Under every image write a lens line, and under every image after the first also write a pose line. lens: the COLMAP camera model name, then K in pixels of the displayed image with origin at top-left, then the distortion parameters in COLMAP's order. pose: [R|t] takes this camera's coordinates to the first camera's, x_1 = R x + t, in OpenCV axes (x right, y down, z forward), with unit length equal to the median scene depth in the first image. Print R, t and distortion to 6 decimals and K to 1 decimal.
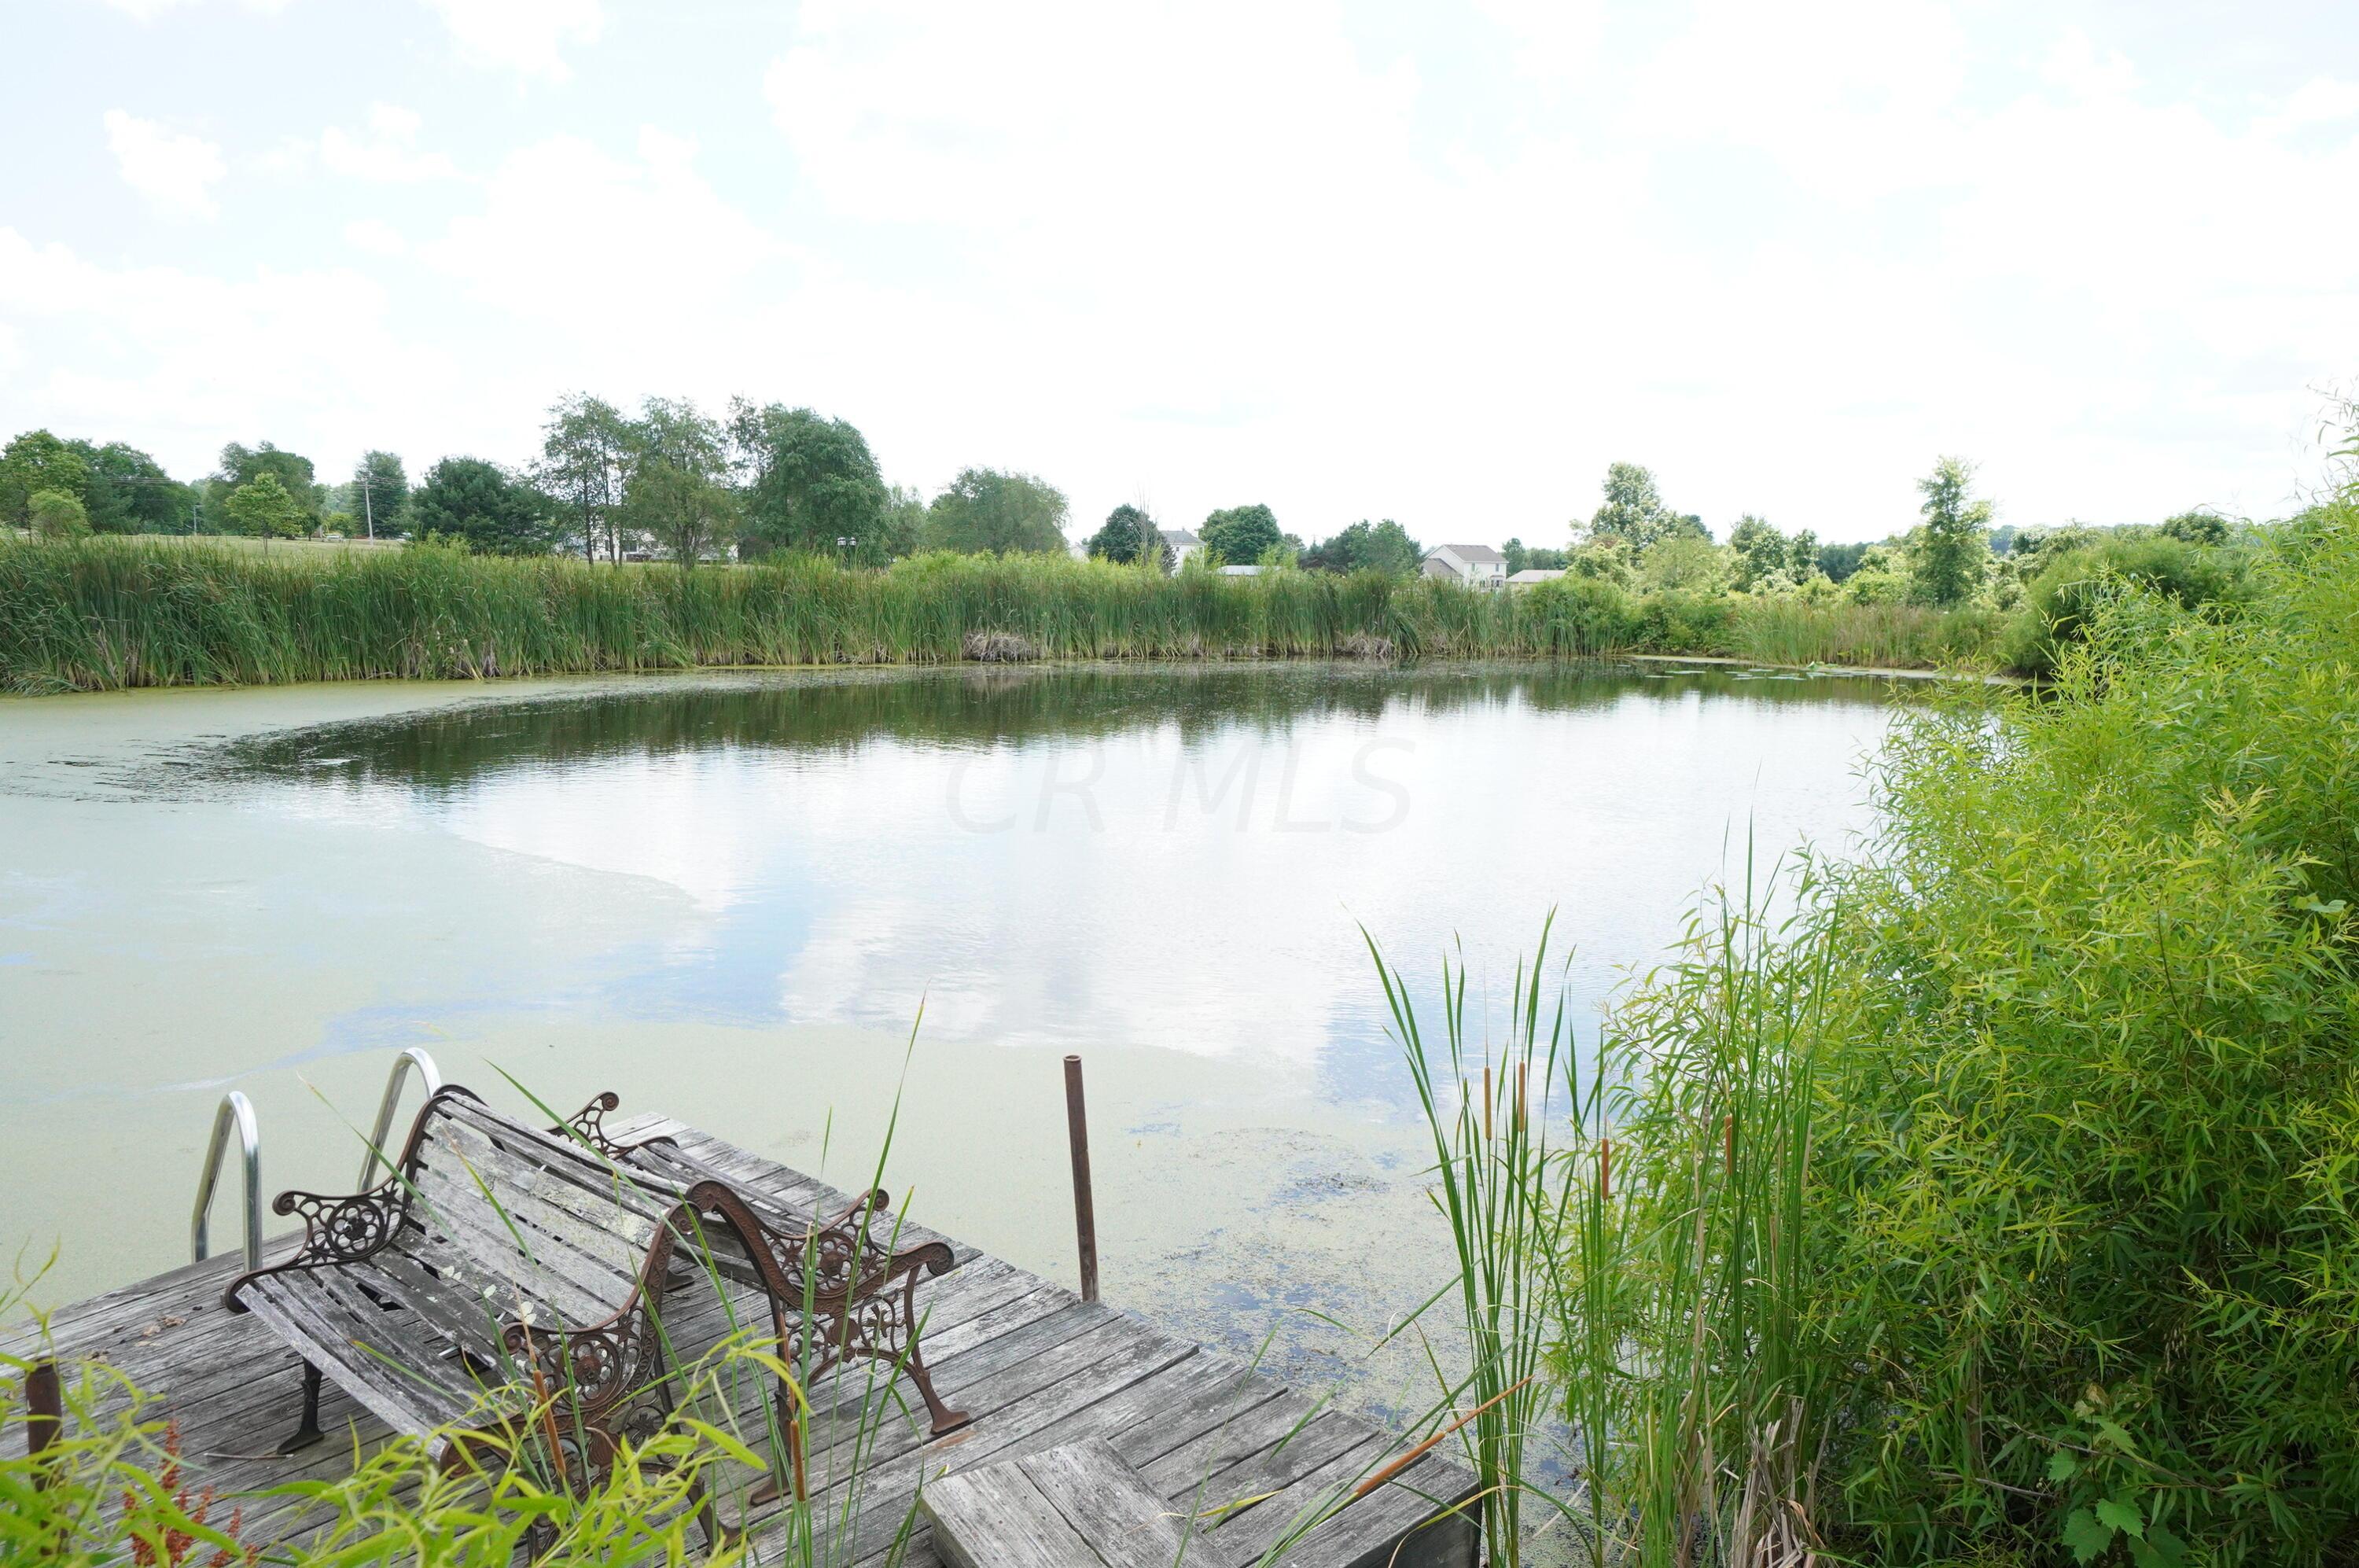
lens RADIAL K [[1750.0, 0, 1174.1], [0, 1750.0, 780.7], [0, 0, 1]] dist [0.022629, 0.013188]
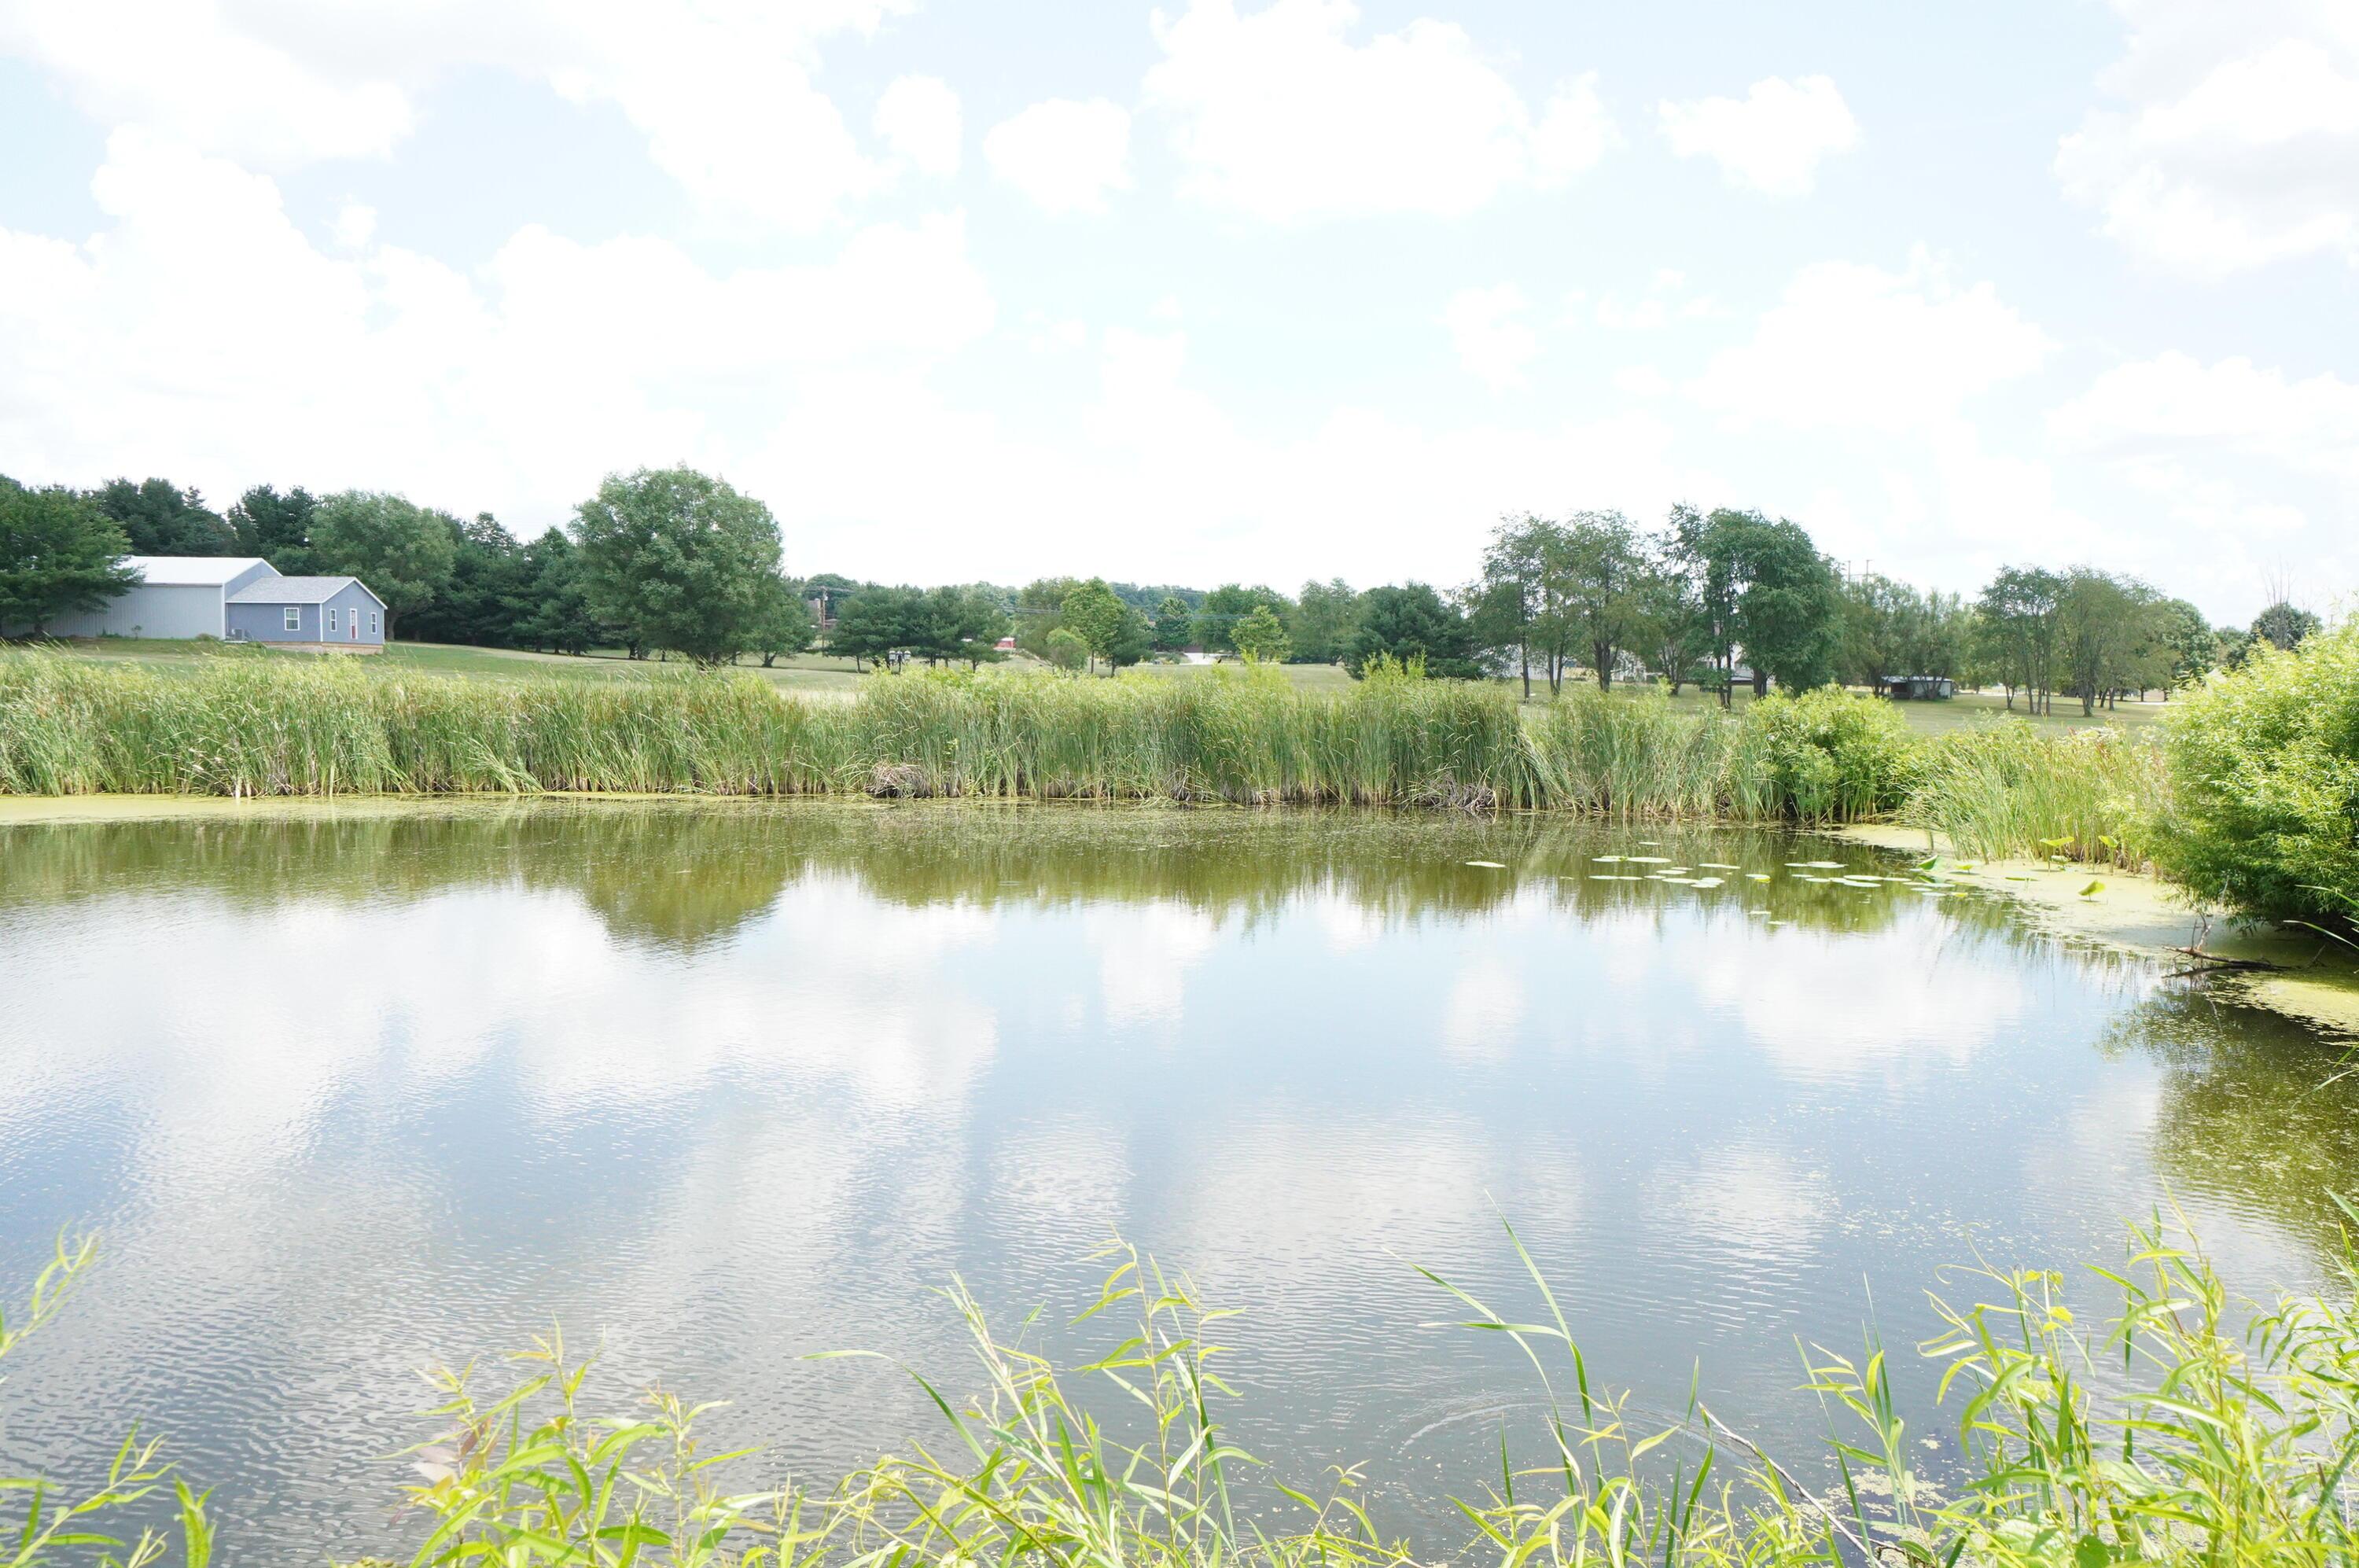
lens RADIAL K [[1750.0, 0, 1179.7], [0, 1750.0, 783.4], [0, 0, 1]] dist [0.022629, 0.013188]
pose [[0.772689, 0.031385, -0.634008, 0.147879], [-0.073824, 0.996443, -0.040646, -0.014731], [0.630477, 0.078211, 0.772257, 0.129410]]
